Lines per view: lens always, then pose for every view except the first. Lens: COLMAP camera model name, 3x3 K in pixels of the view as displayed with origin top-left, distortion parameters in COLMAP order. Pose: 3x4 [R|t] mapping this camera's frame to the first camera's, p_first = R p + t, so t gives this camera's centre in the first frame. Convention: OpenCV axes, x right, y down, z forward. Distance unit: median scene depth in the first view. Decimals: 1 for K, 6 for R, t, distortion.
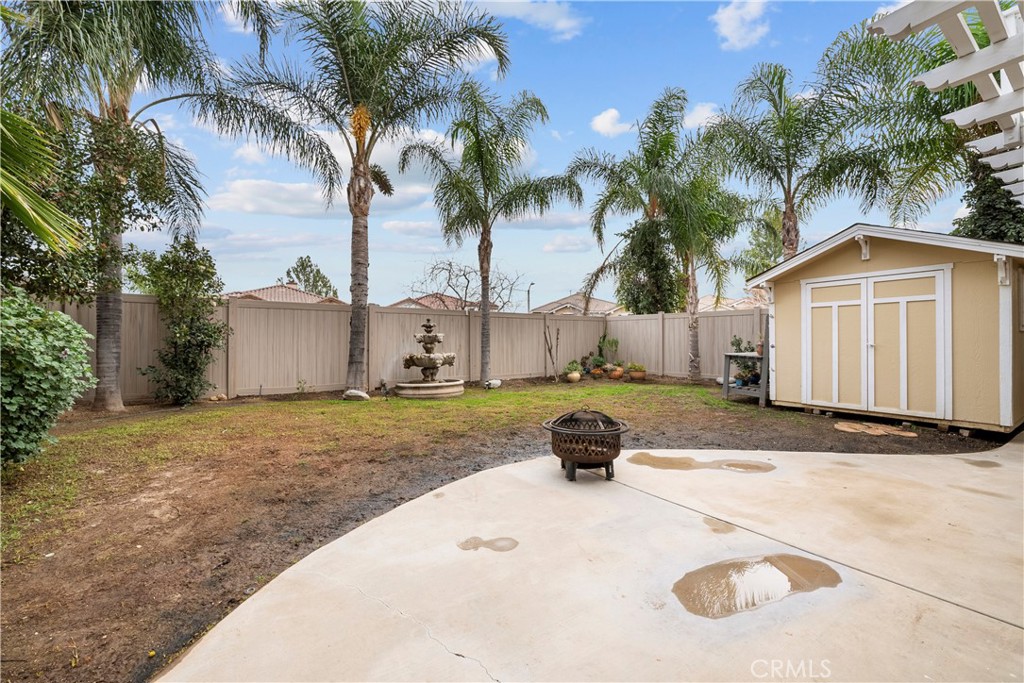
lens RADIAL K [[401.2, 0, 507.8], [0, 401.2, 341.7], [0, 0, 1]] dist [-0.001529, -0.000201]
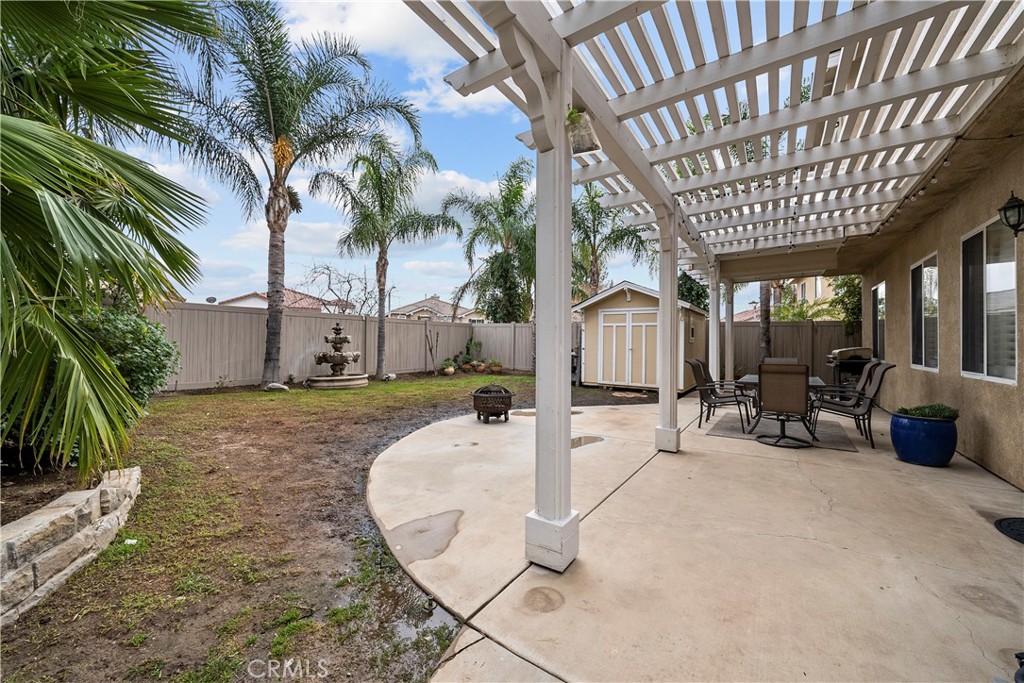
lens RADIAL K [[384.8, 0, 506.7], [0, 384.8, 342.0], [0, 0, 1]] dist [-0.002099, -0.000265]
pose [[0.926425, 0.015192, 0.376174, -0.151074], [-0.016062, 0.999871, -0.000823, -0.006818], [-0.376138, -0.005280, 0.926549, -0.230738]]
